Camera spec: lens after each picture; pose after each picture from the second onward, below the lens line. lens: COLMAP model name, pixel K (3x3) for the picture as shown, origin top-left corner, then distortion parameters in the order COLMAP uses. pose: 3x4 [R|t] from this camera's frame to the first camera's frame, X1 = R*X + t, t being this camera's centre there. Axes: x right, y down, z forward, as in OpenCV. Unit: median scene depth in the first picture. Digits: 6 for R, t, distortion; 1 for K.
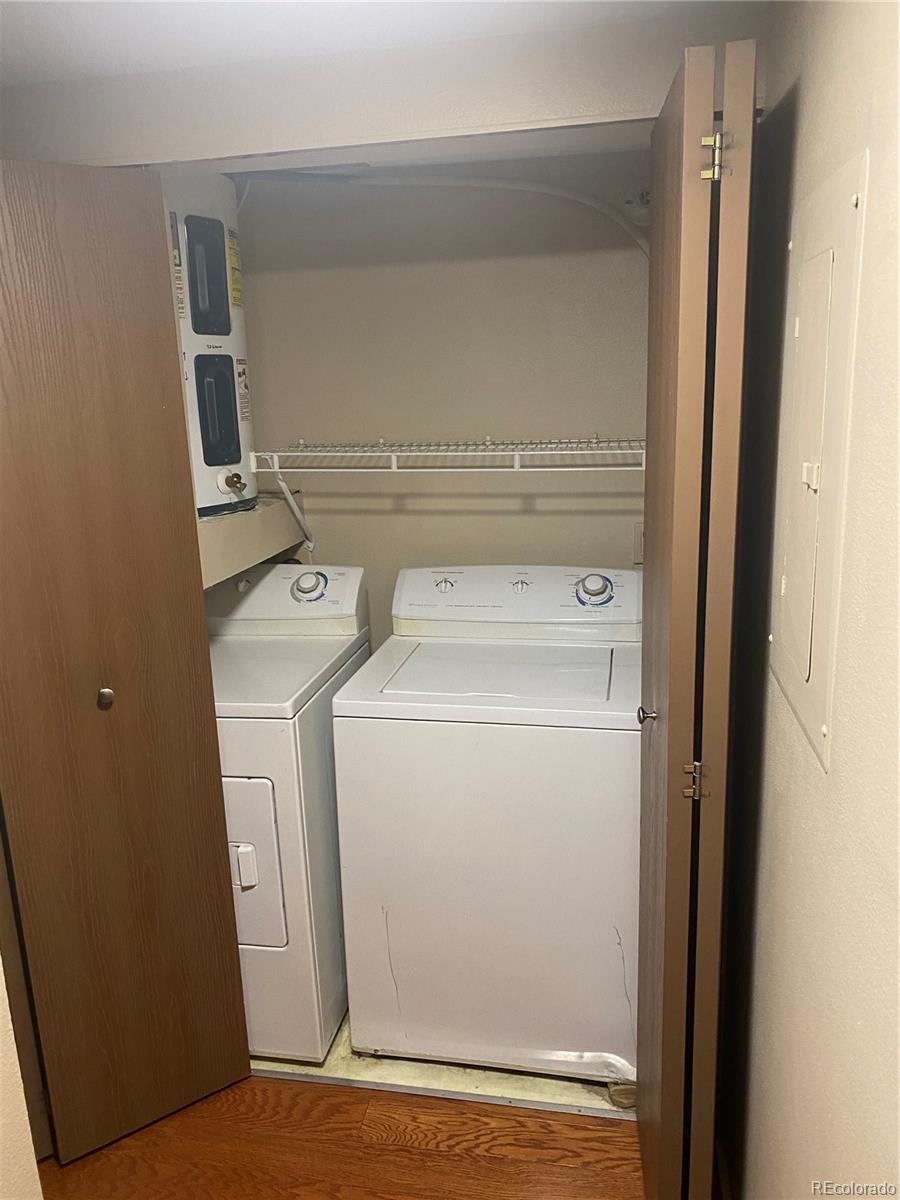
lens RADIAL K [[910.1, 0, 442.9], [0, 910.1, 597.9], [0, 0, 1]] dist [0.049710, -0.058469]
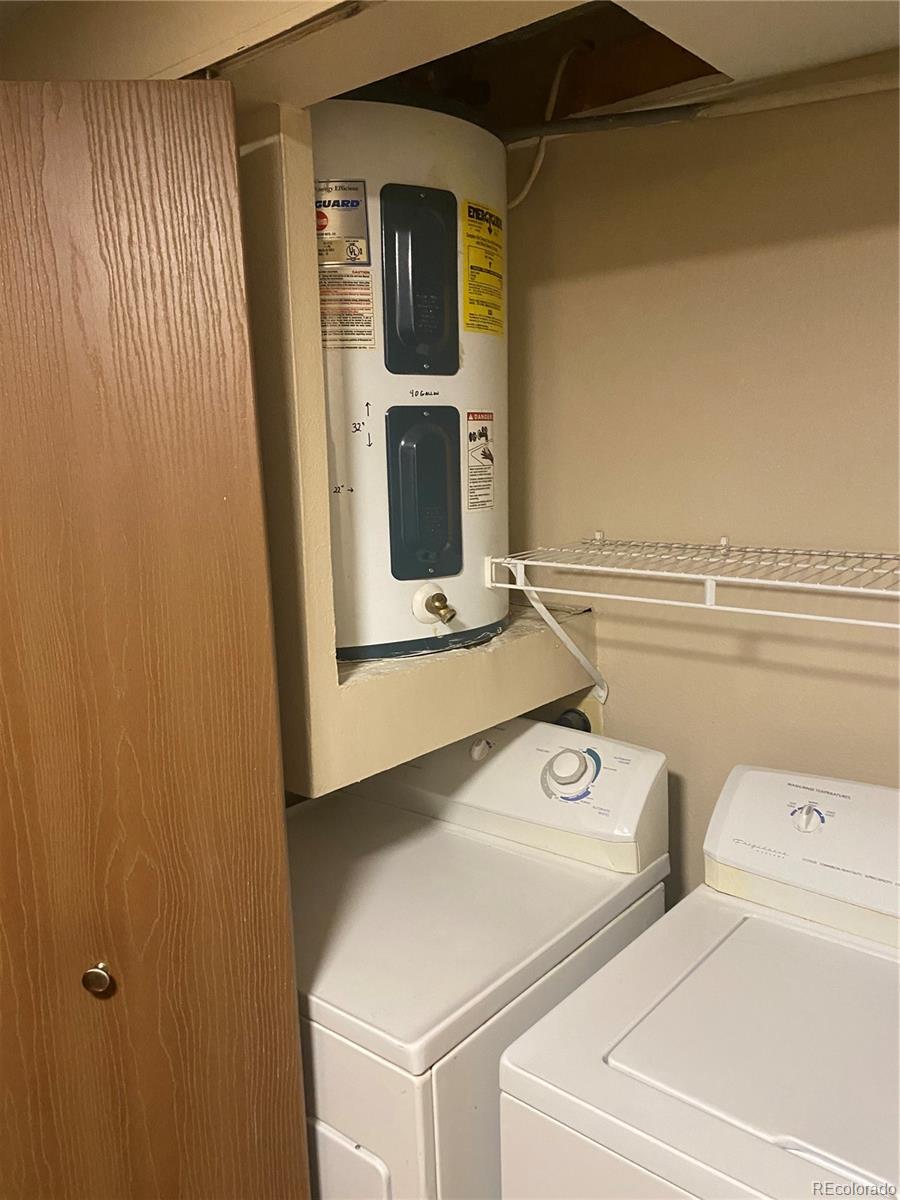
lens RADIAL K [[910.1, 0, 429.4], [0, 910.1, 594.3], [0, 0, 1]] dist [0.049710, -0.058469]
pose [[0.873310, 0.087380, -0.479265, 0.057936], [-0.114882, 0.992976, -0.028296, -0.108204], [0.473426, 0.079770, 0.877214, 0.418566]]
